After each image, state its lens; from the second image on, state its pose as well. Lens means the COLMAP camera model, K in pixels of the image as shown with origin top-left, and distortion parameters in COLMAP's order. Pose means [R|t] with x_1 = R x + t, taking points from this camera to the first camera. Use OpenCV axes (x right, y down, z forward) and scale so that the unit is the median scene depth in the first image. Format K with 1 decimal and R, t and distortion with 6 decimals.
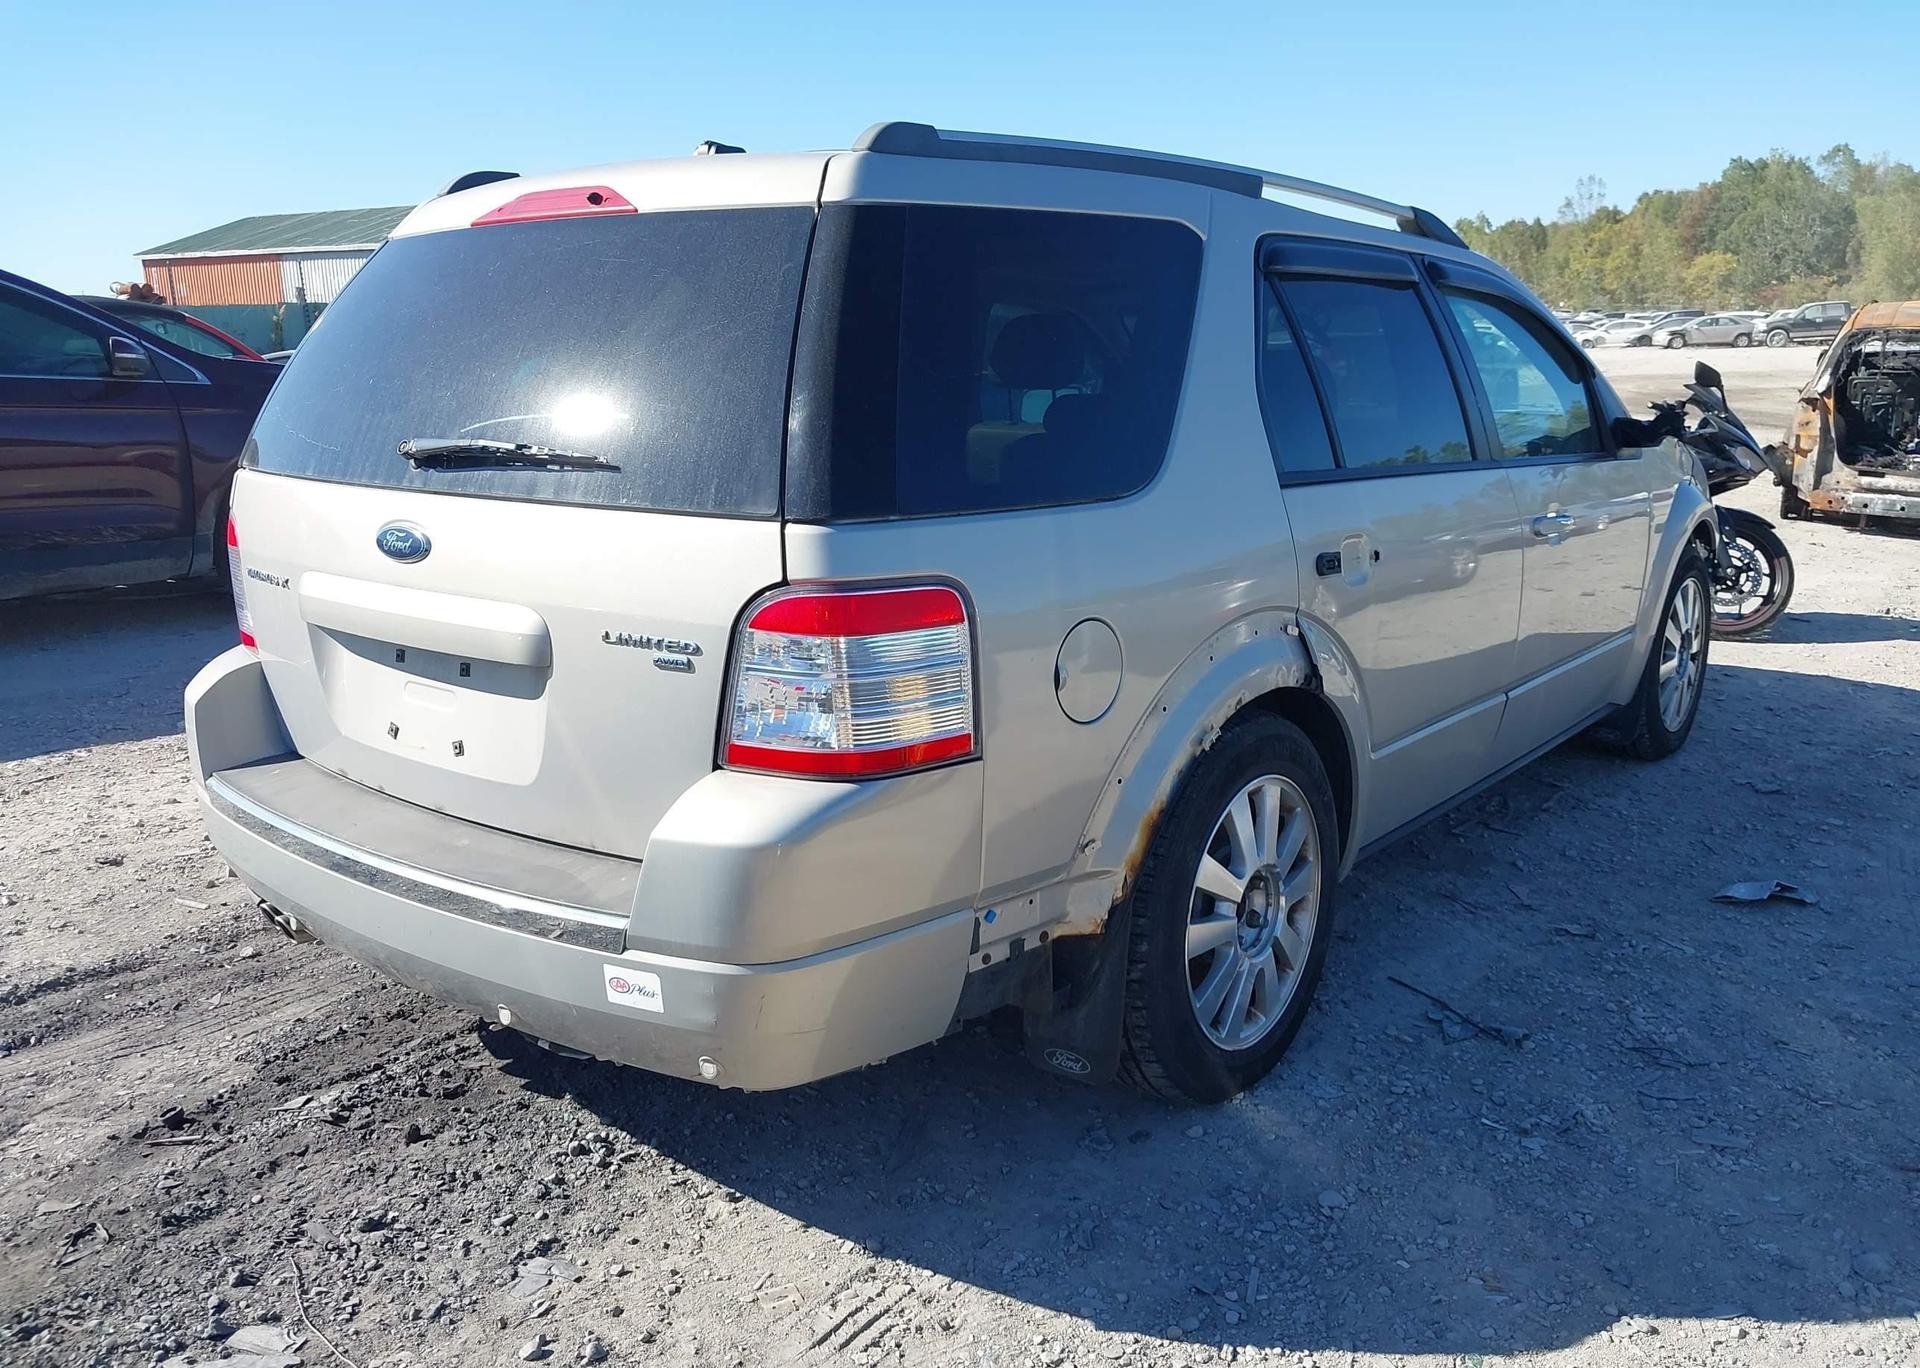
lens RADIAL K [[1566.8, 0, 943.8], [0, 1566.8, 688.0], [0, 0, 1]] dist [0.008292, -0.008169]
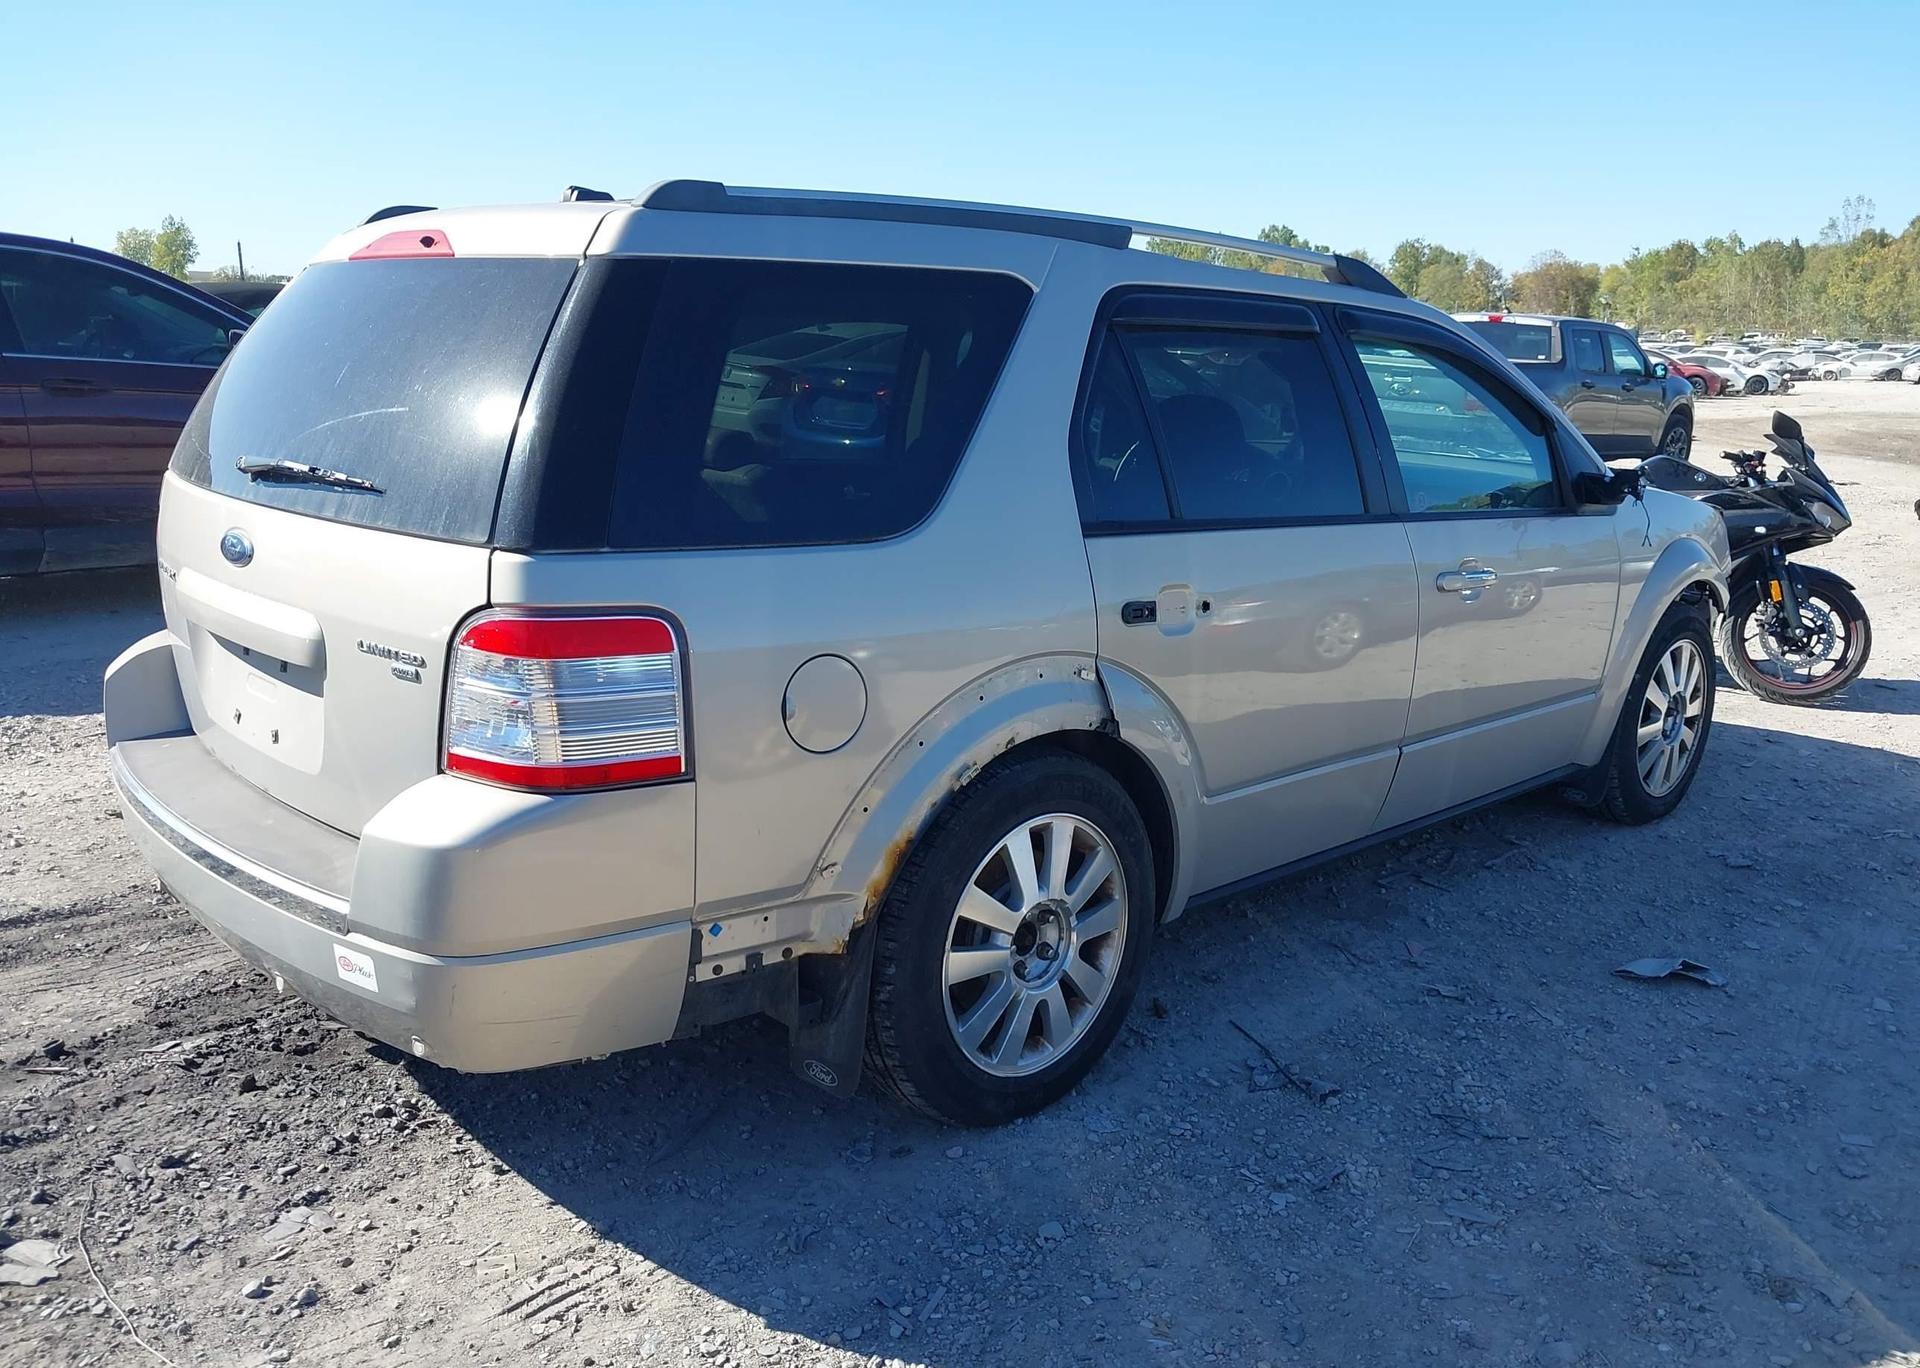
lens RADIAL K [[1566.8, 0, 945.7], [0, 1566.8, 684.5], [0, 0, 1]] dist [0.008292, -0.008169]
pose [[0.990067, 0.062149, -0.126116, 0.270841], [-0.062548, 0.998042, 0.000800, -0.026552], [0.125919, 0.007096, 0.992015, -0.030094]]
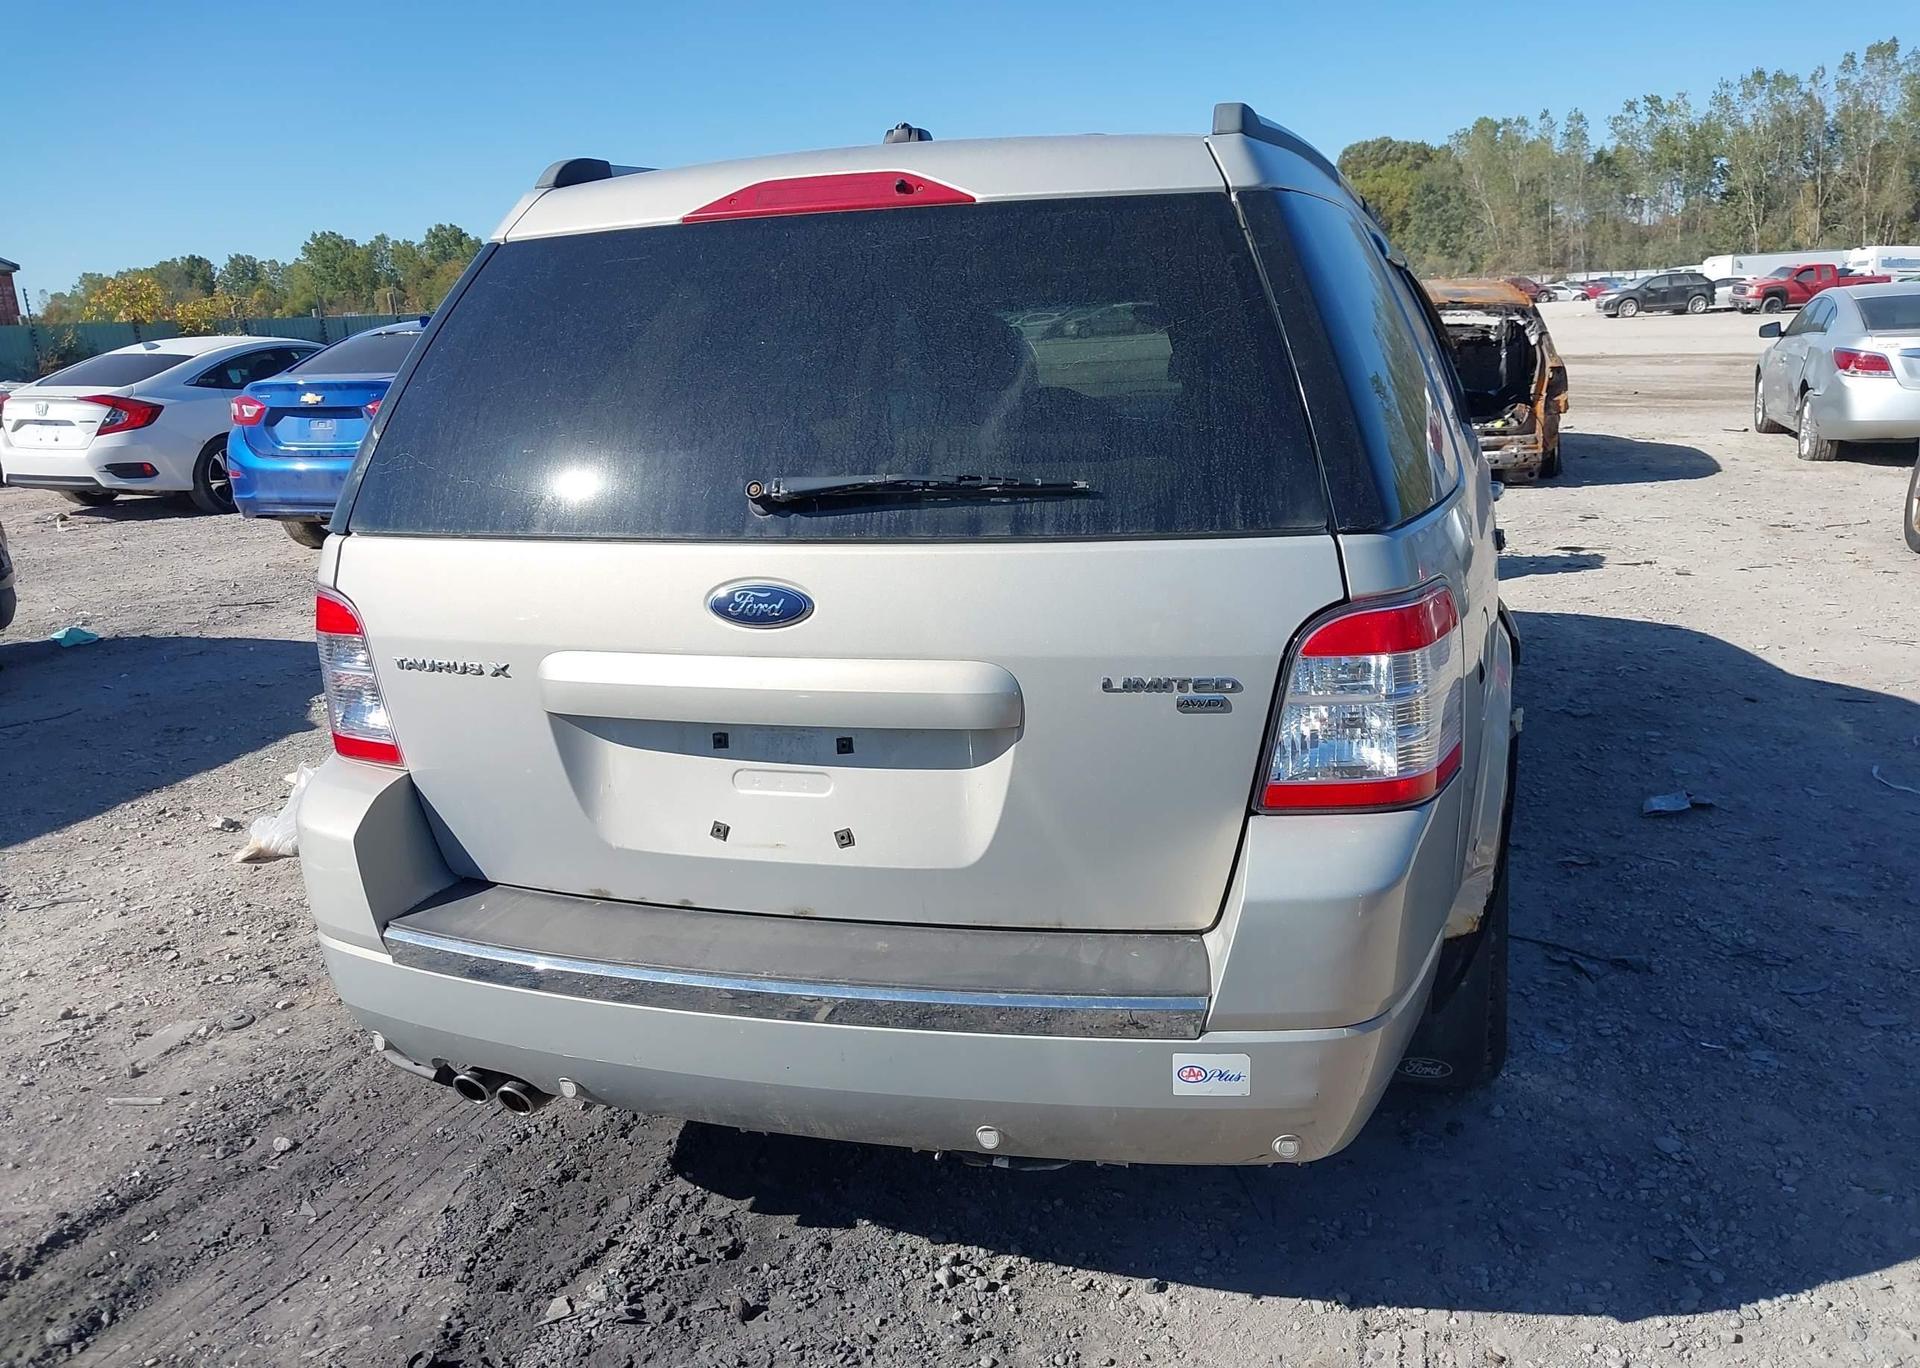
lens RADIAL K [[1566.8, 0, 961.5], [0, 1566.8, 678.0], [0, 0, 1]] dist [0.008292, -0.008169]
pose [[0.928819, -0.111406, 0.353389, -0.497059], [0.114311, 0.993364, 0.012713, -0.046641], [-0.352460, 0.028588, 0.935390, 0.174056]]
